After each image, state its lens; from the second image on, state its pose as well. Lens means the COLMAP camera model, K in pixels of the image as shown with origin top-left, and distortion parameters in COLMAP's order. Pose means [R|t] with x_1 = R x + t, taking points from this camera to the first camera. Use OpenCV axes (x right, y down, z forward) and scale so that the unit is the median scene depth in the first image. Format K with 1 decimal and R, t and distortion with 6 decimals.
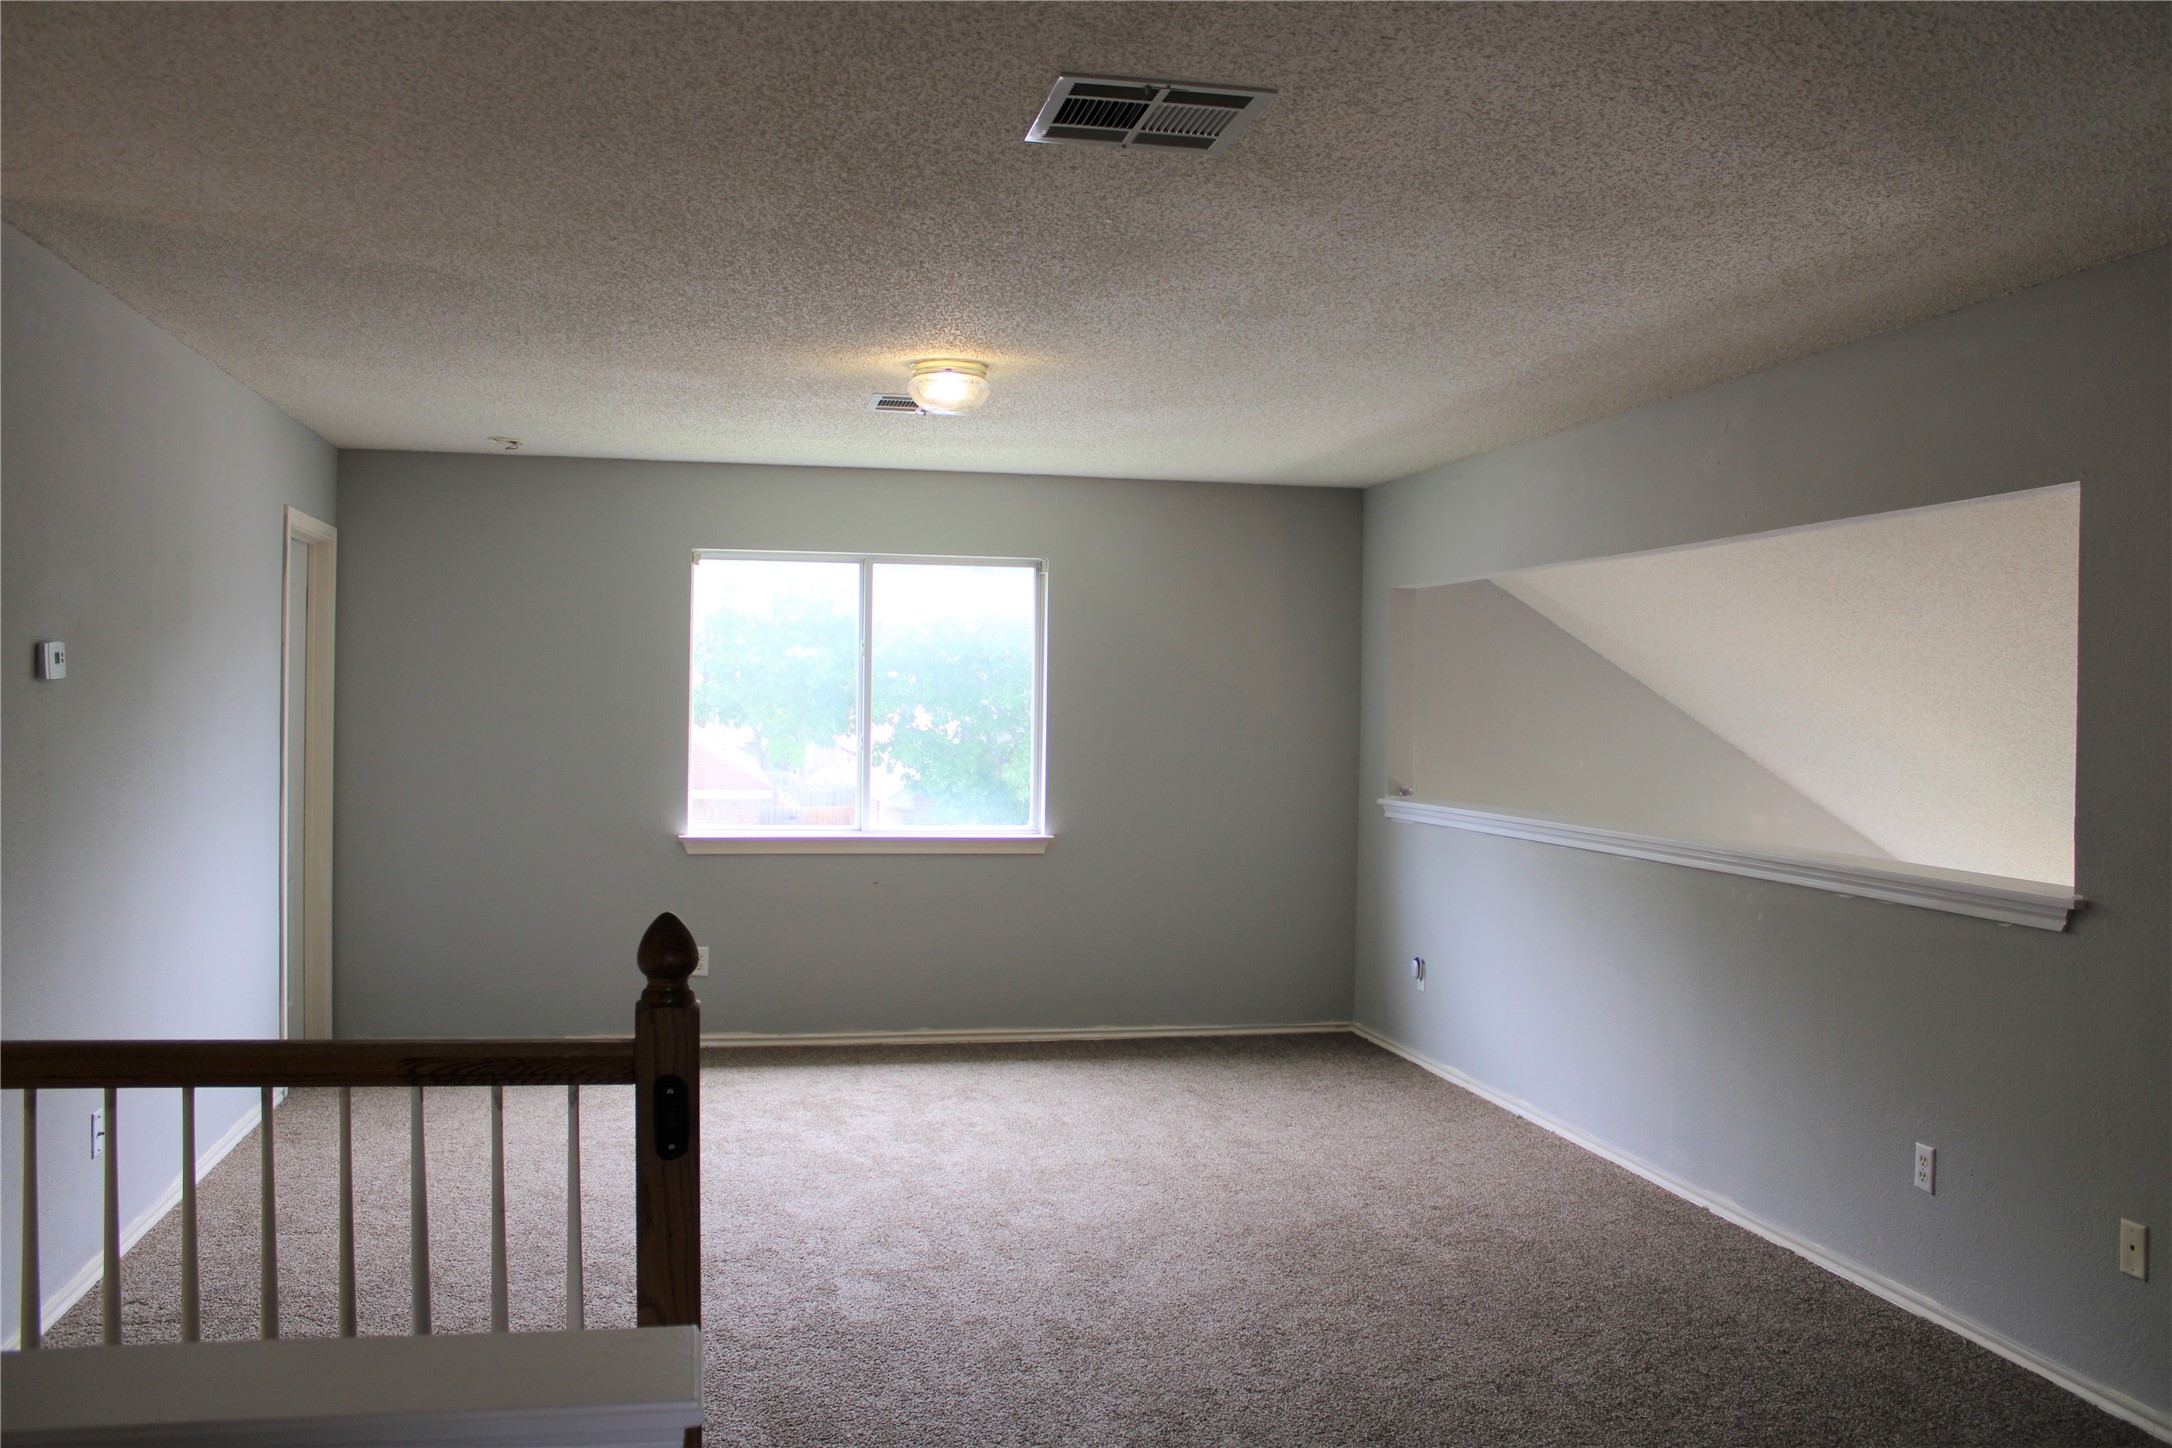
lens RADIAL K [[1814.6, 0, 1102.9], [0, 1814.6, 716.4], [0, 0, 1]] dist [-0.162533, 0.141527]
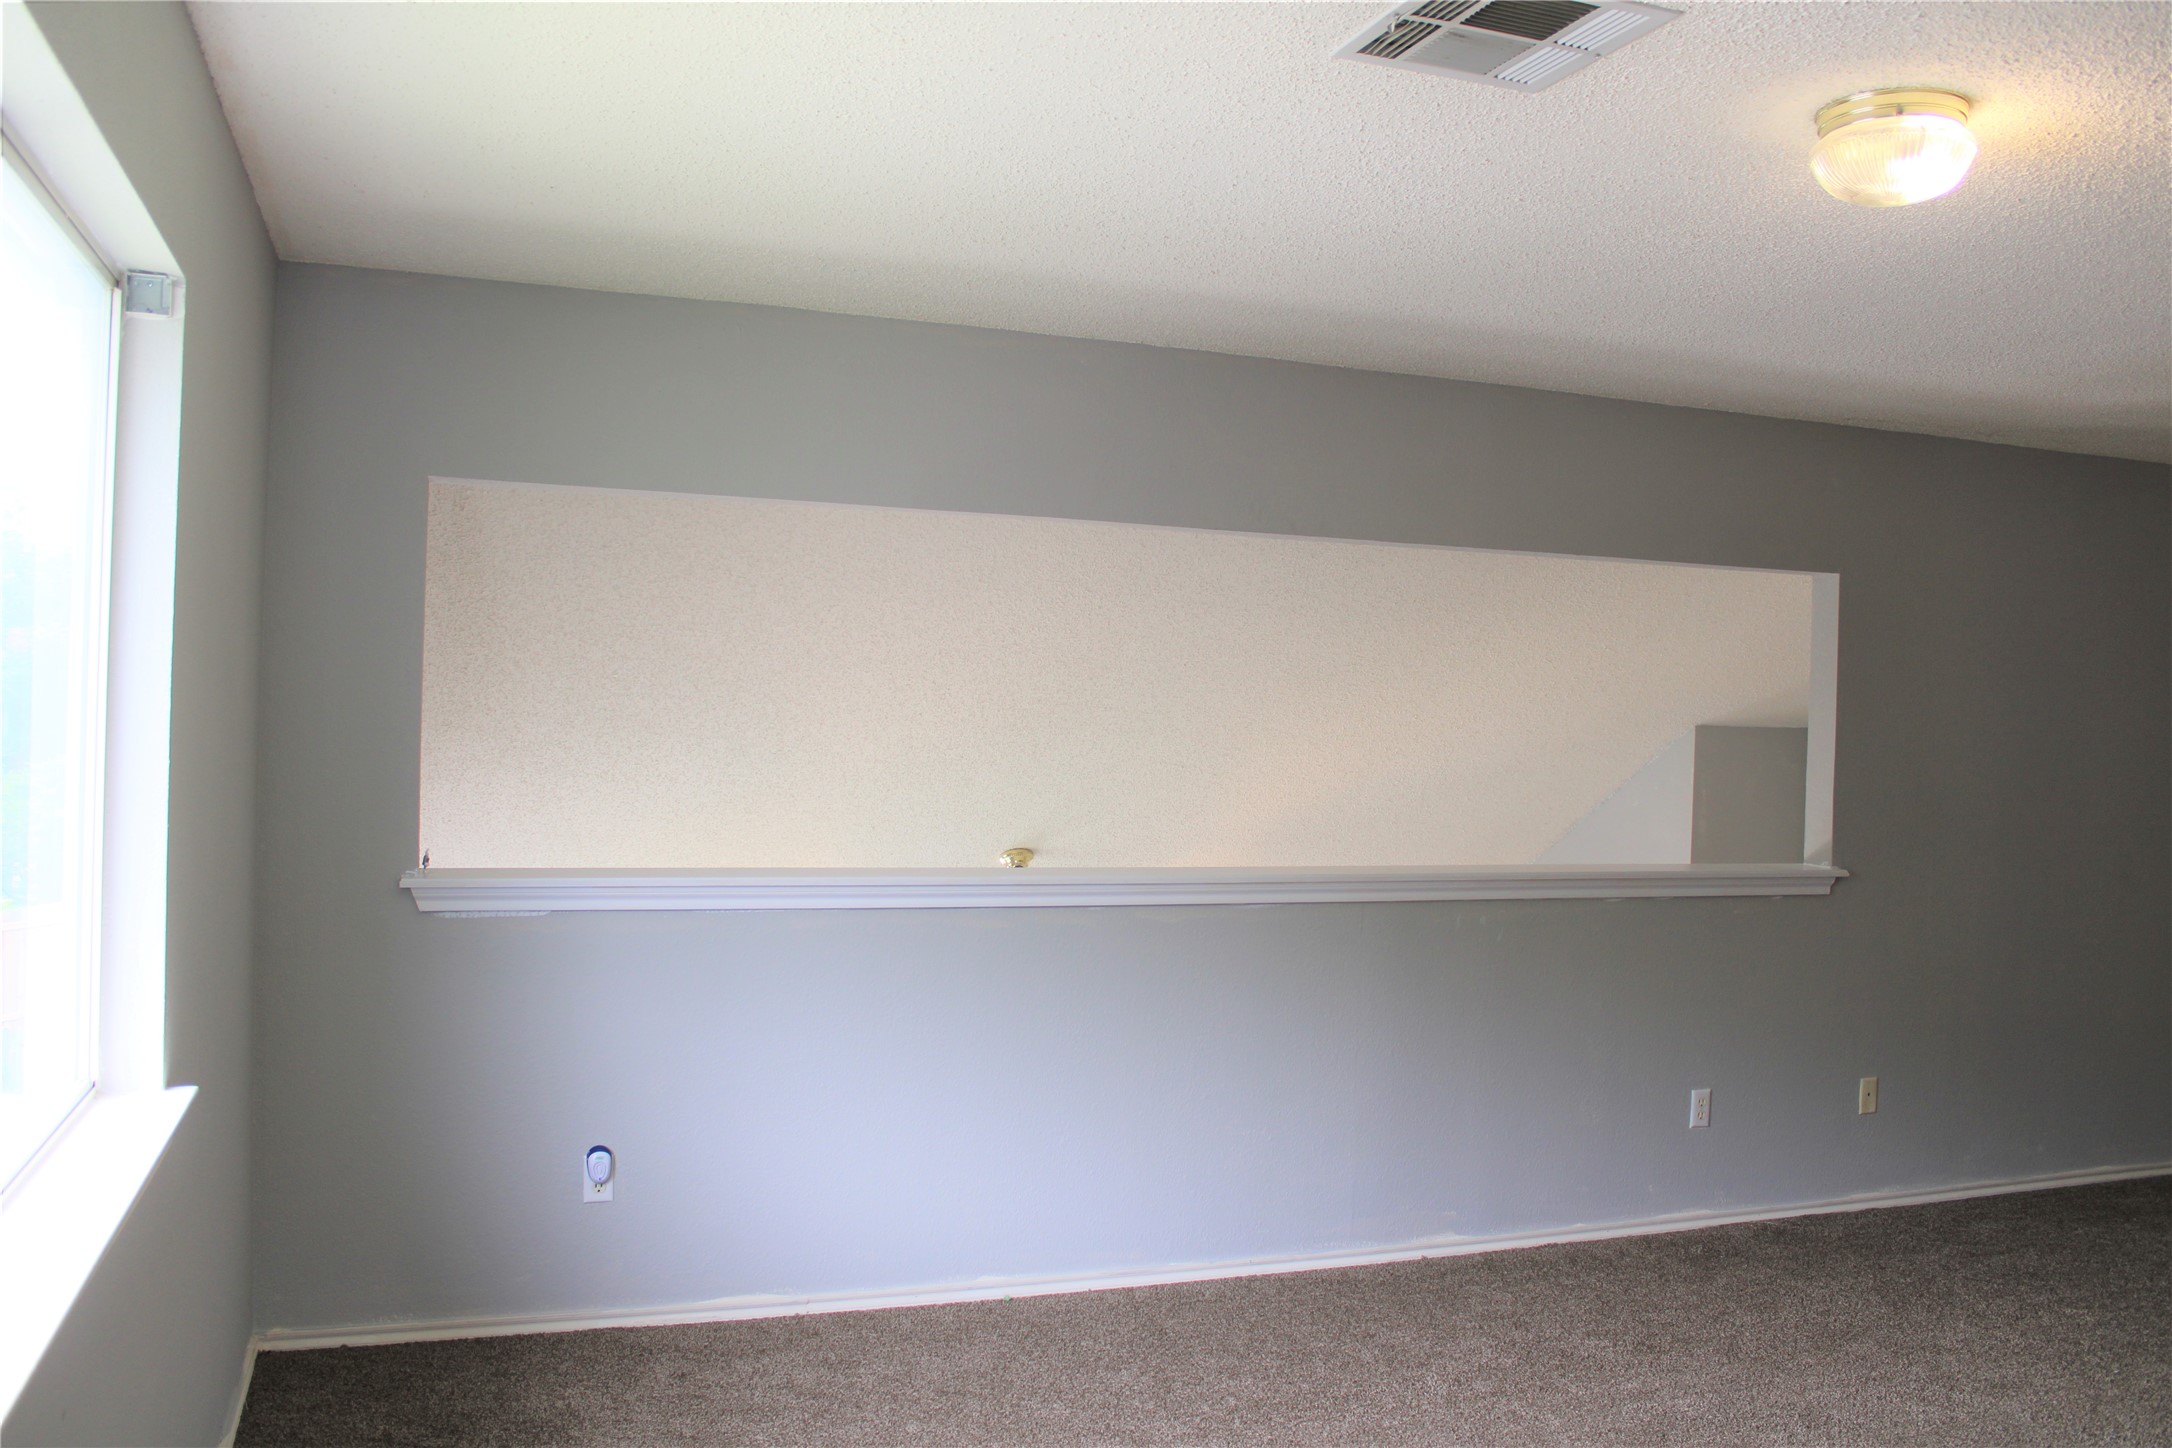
lens RADIAL K [[1814.6, 0, 1102.9], [0, 1814.6, 716.4], [0, 0, 1]] dist [-0.162533, 0.141527]
pose [[-0.136251, -0.020693, 0.990458, -0.688003], [-0.024902, 0.999537, 0.017457, -0.026310], [-0.990361, -0.022286, -0.136703, 1.578121]]
